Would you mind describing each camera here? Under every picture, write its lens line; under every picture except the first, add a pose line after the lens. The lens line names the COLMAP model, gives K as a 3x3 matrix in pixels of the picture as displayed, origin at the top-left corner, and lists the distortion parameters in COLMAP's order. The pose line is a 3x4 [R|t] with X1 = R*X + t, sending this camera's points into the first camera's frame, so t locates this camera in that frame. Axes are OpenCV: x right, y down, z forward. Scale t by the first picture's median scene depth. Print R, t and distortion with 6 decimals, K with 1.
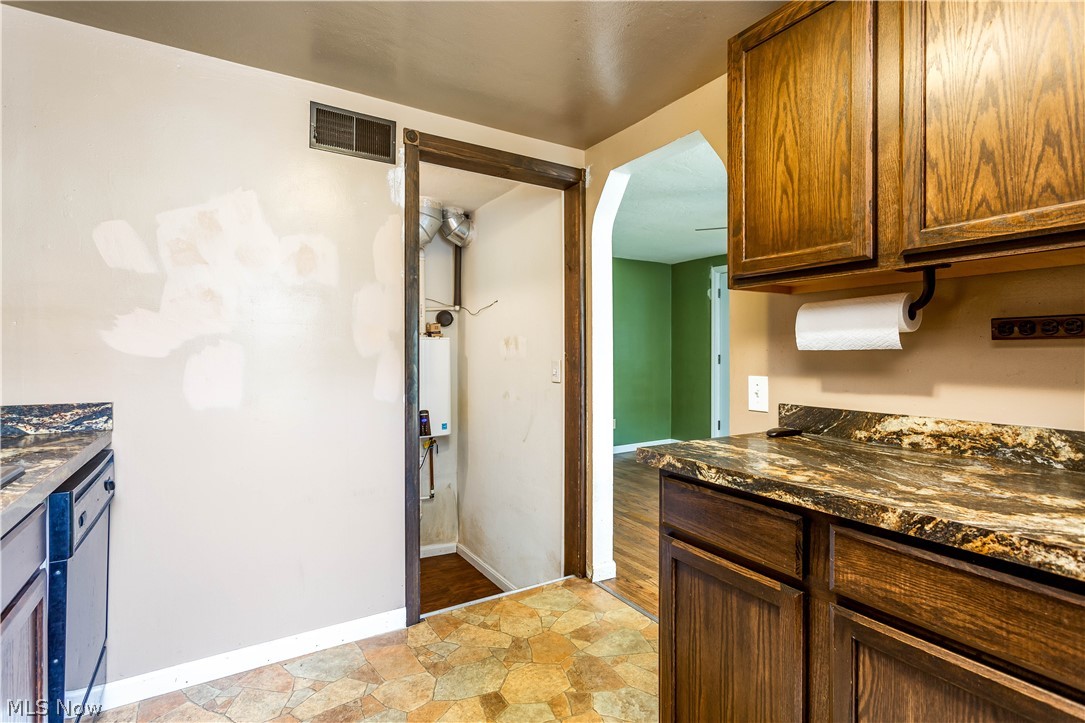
lens RADIAL K [[523.8, 0, 542.0], [0, 523.8, 357.6], [0, 0, 1]] dist [0.006294, 0.000745]
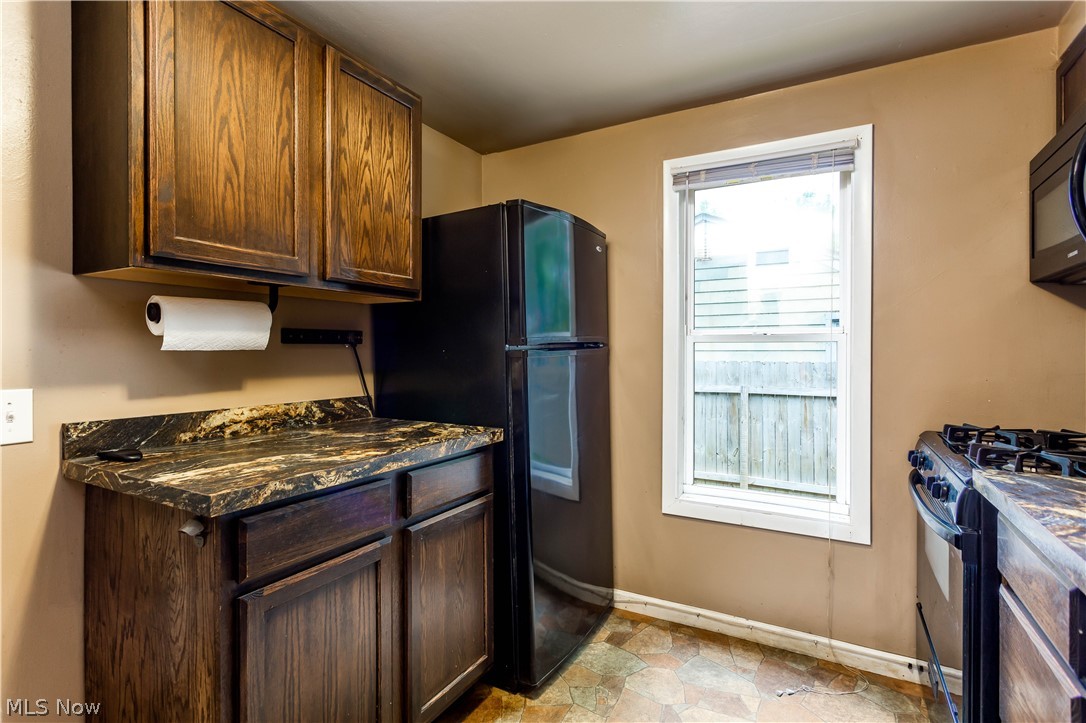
lens RADIAL K [[524.3, 0, 546.1], [0, 524.3, 353.2], [0, 0, 1]] dist [0.006294, 0.000745]
pose [[-0.488162, -0.003870, 0.872744, -0.642974], [0.007782, 0.999931, 0.008786, -0.013635], [-0.872718, 0.011081, -0.488098, 0.997977]]
